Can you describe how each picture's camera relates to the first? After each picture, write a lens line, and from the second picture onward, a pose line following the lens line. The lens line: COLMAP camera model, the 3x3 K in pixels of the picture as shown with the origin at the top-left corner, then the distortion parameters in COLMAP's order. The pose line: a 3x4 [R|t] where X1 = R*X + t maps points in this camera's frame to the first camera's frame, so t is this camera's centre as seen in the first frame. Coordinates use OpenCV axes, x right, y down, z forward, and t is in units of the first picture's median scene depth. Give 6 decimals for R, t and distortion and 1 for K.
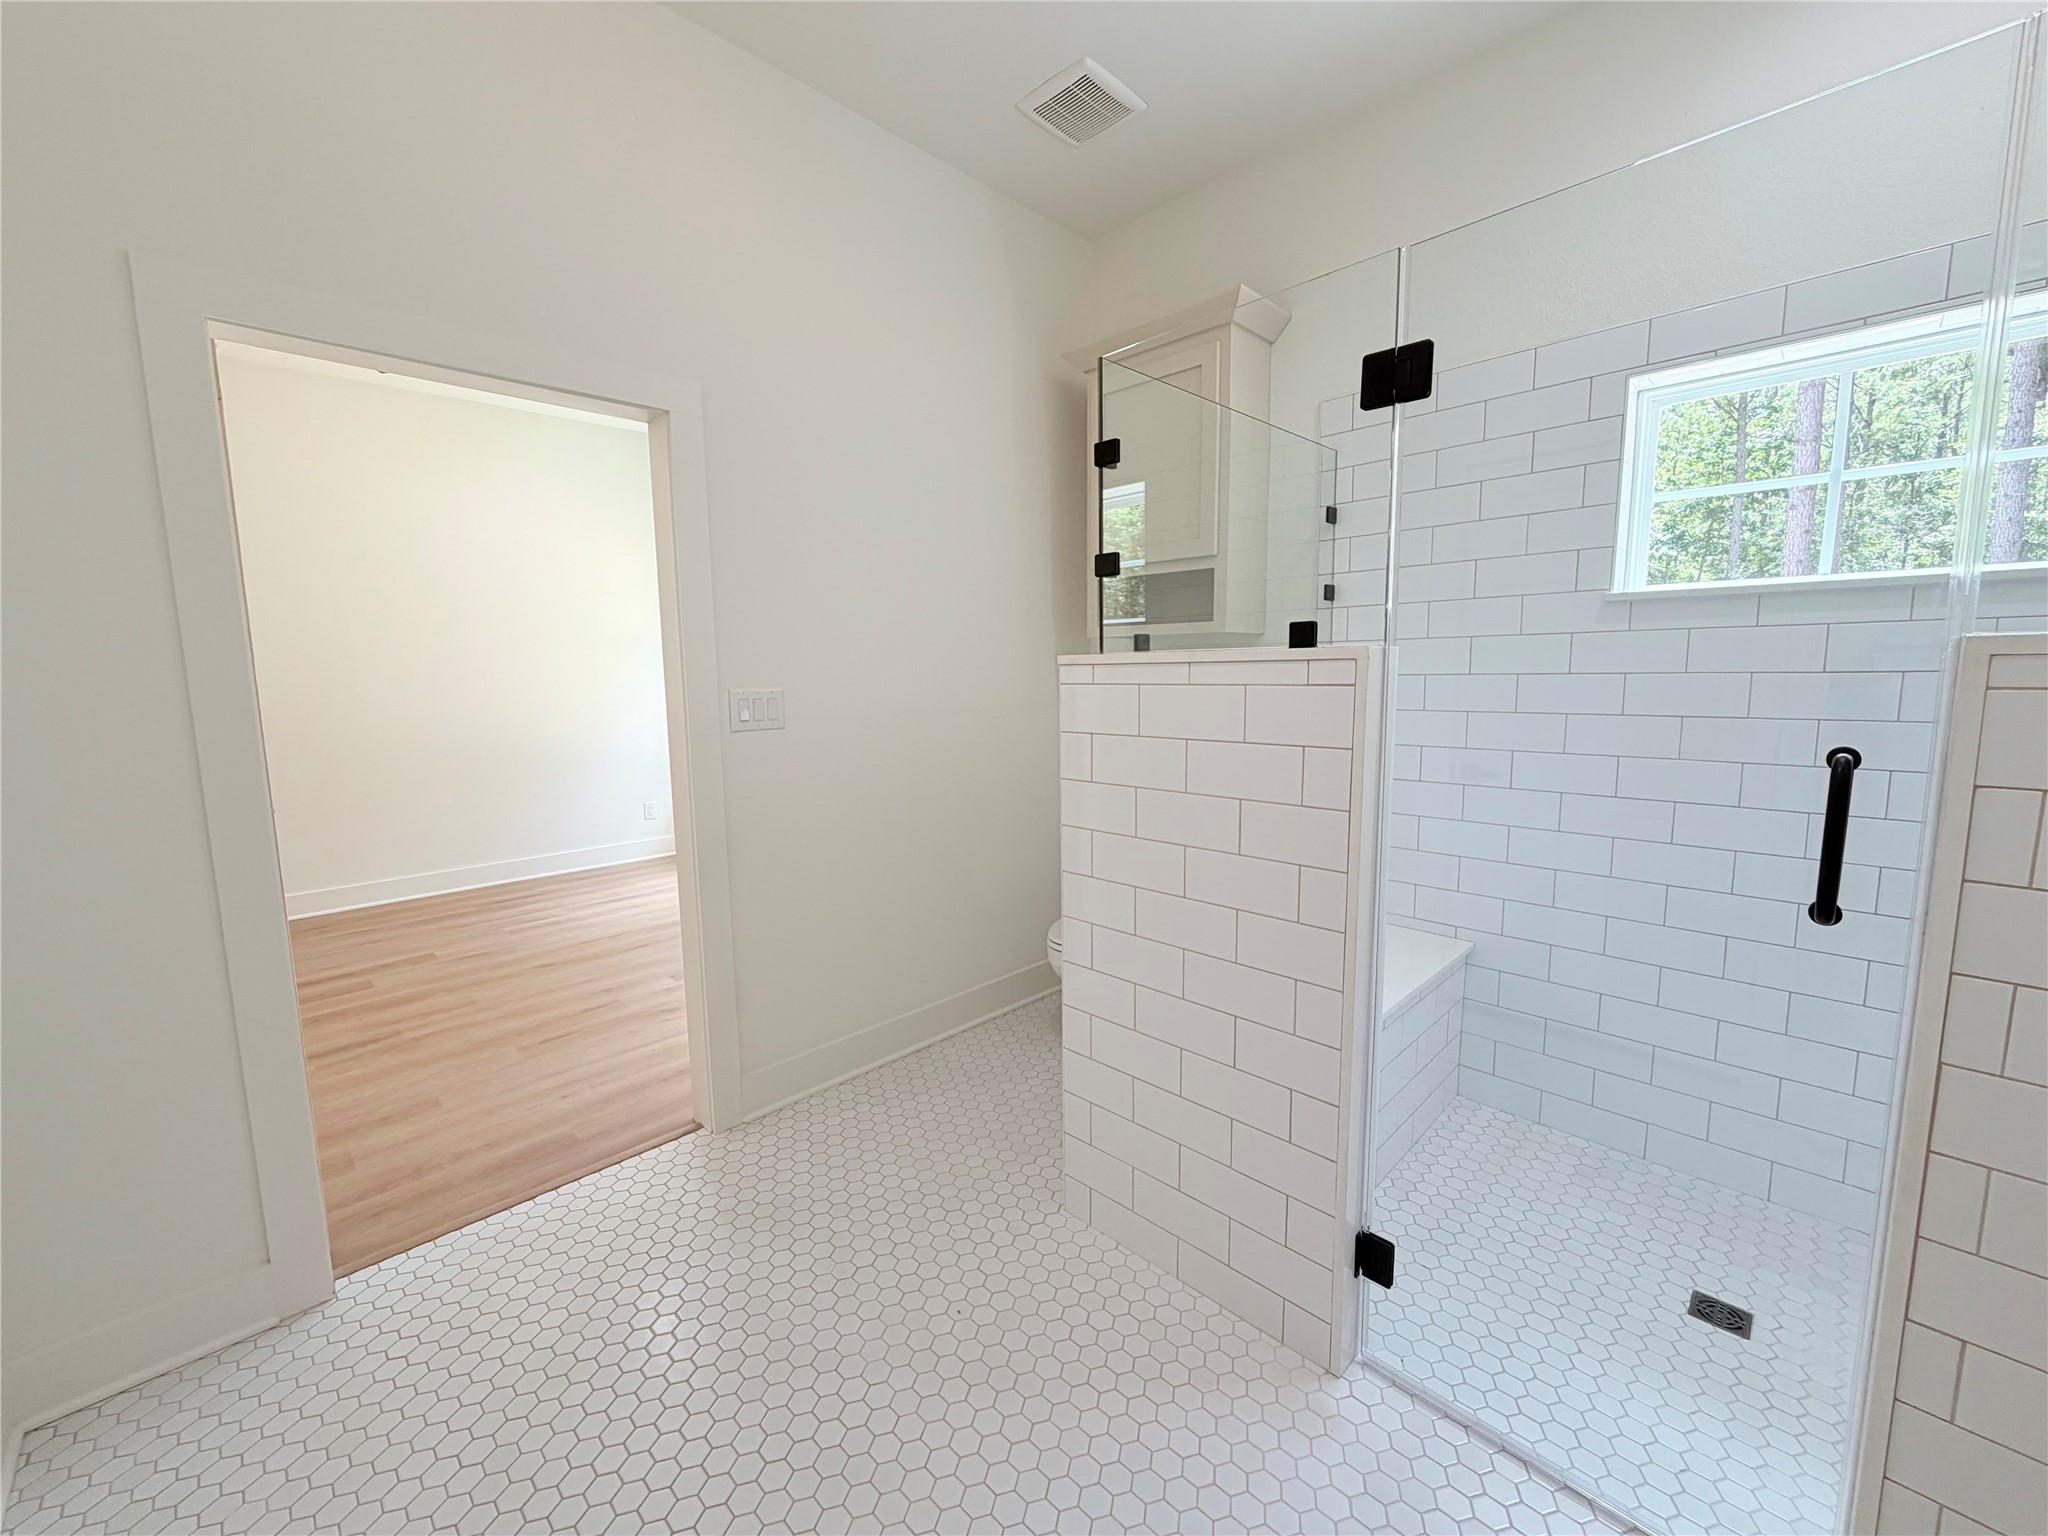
lens RADIAL K [[815.6, 0, 1021.5], [0, 815.6, 769.7], [0, 0, 1]] dist [0.001092, -0.000104]
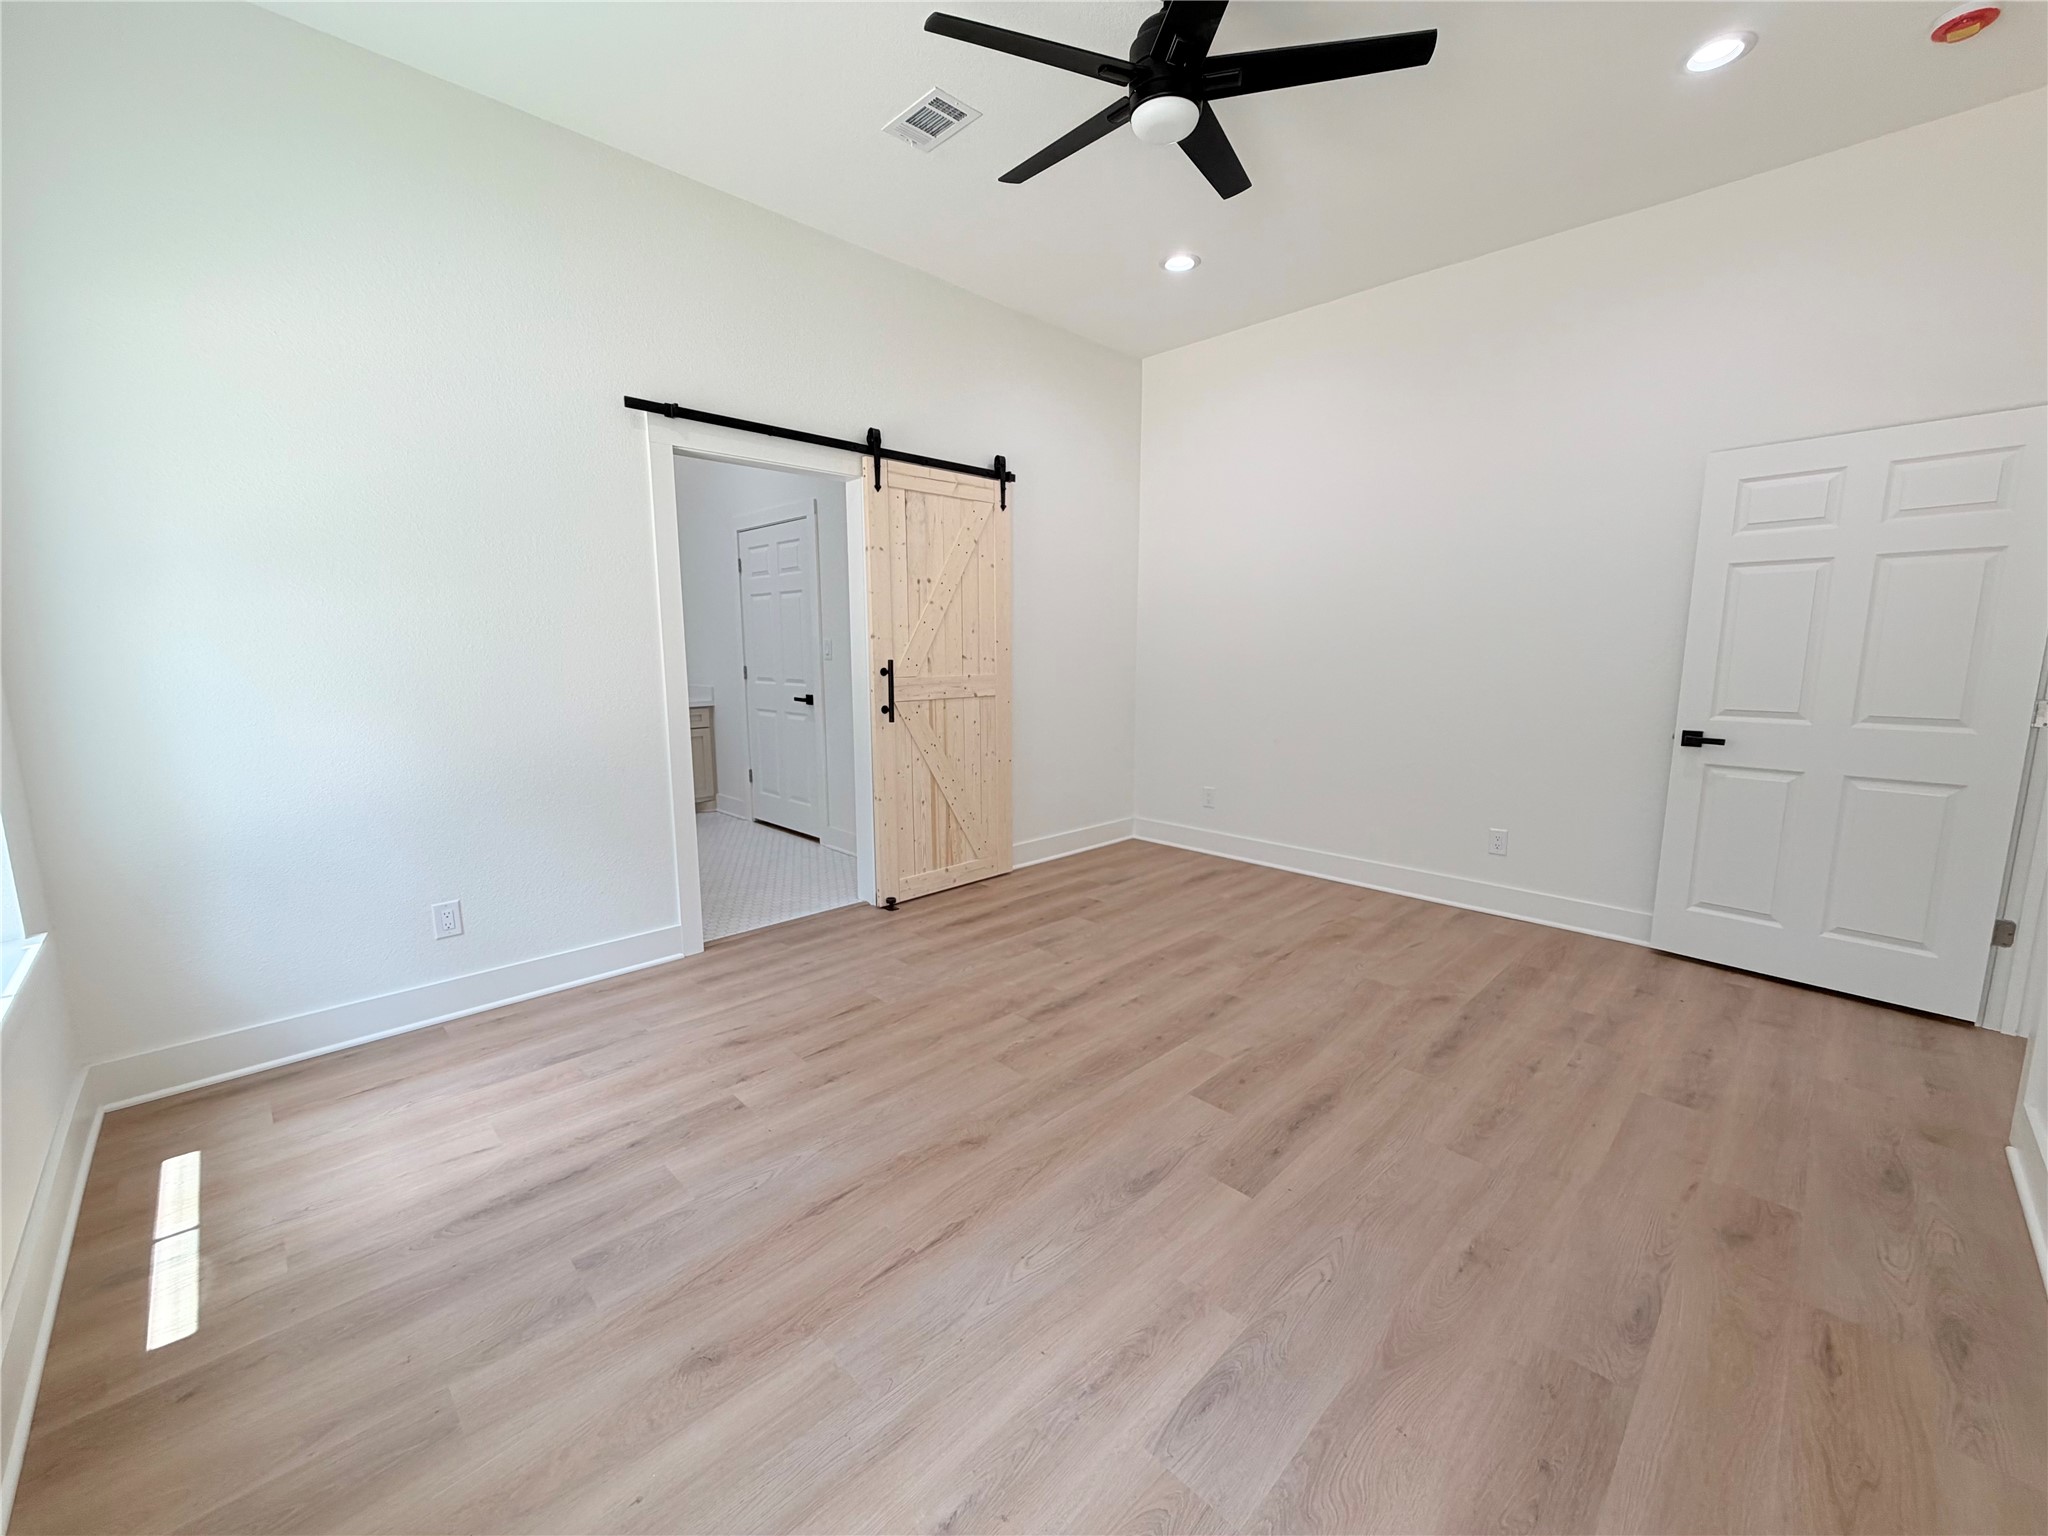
lens RADIAL K [[815.6, 0, 1019.4], [0, 815.6, 769.0], [0, 0, 1]] dist [0.001092, -0.000104]
pose [[-0.999879, 0.011264, 0.010713, -0.790274], [0.013790, 0.960808, 0.276872, -0.202270], [-0.007174, 0.276986, -0.960847, 1.853827]]
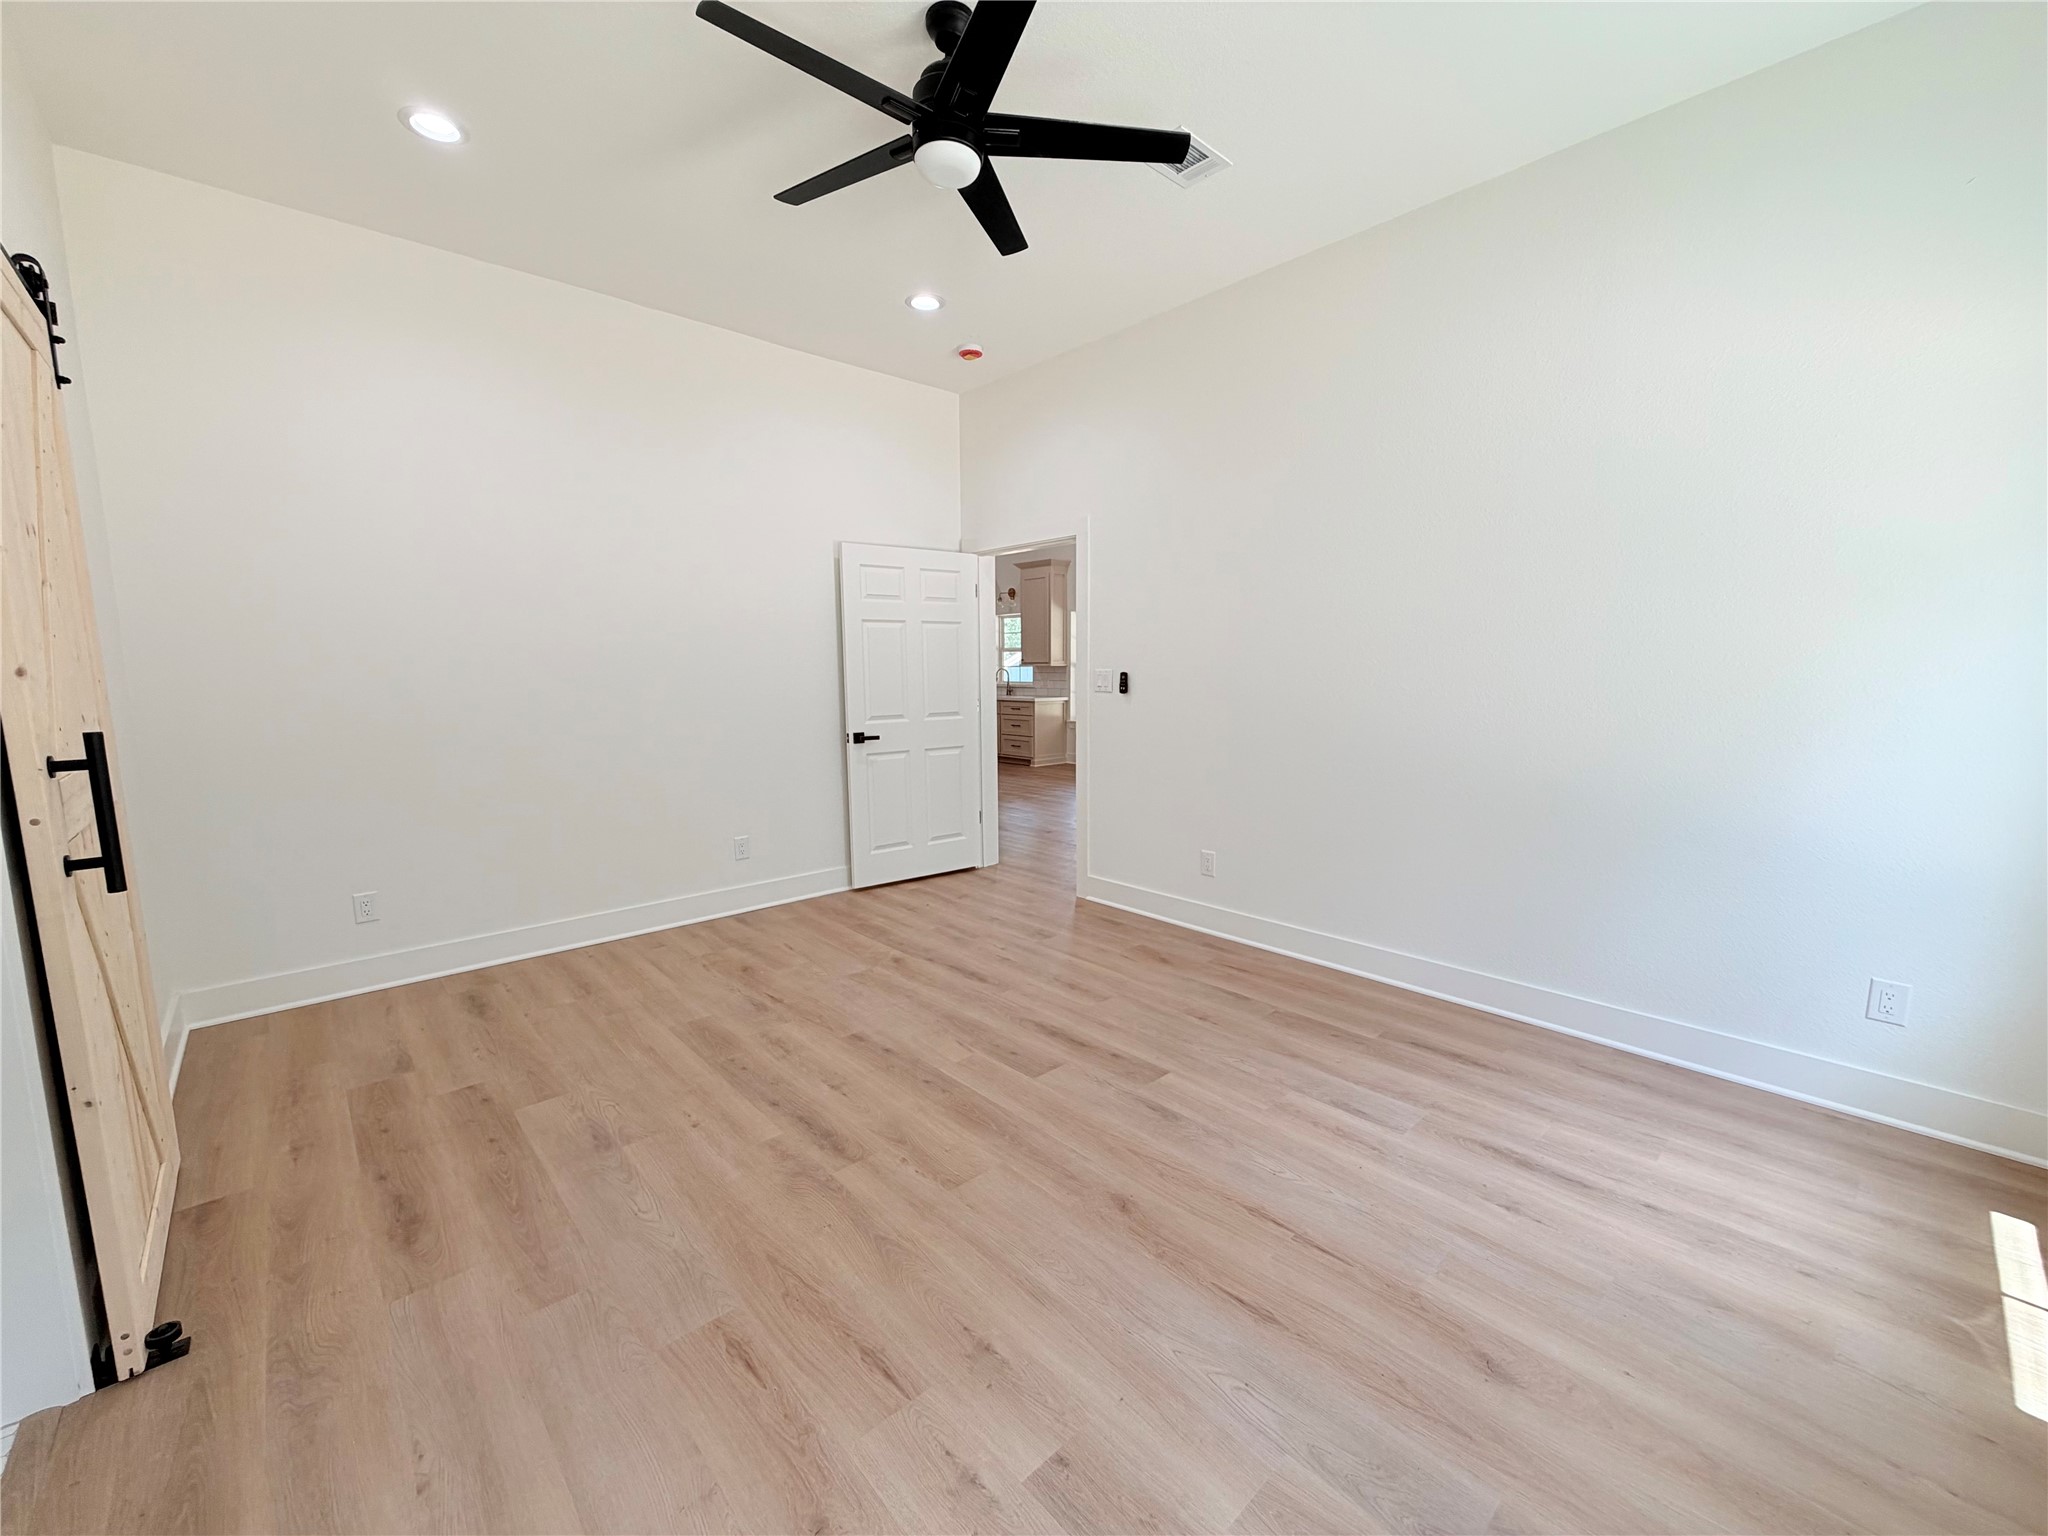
lens RADIAL K [[815.6, 0, 1020.2], [0, 815.6, 771.7], [0, 0, 1]] dist [0.001092, -0.000104]
pose [[-0.047530, 0.141785, -0.988756, -0.124195], [-0.120125, 0.981879, 0.146573, -0.131511], [0.991620, 0.125741, -0.029636, 1.156469]]
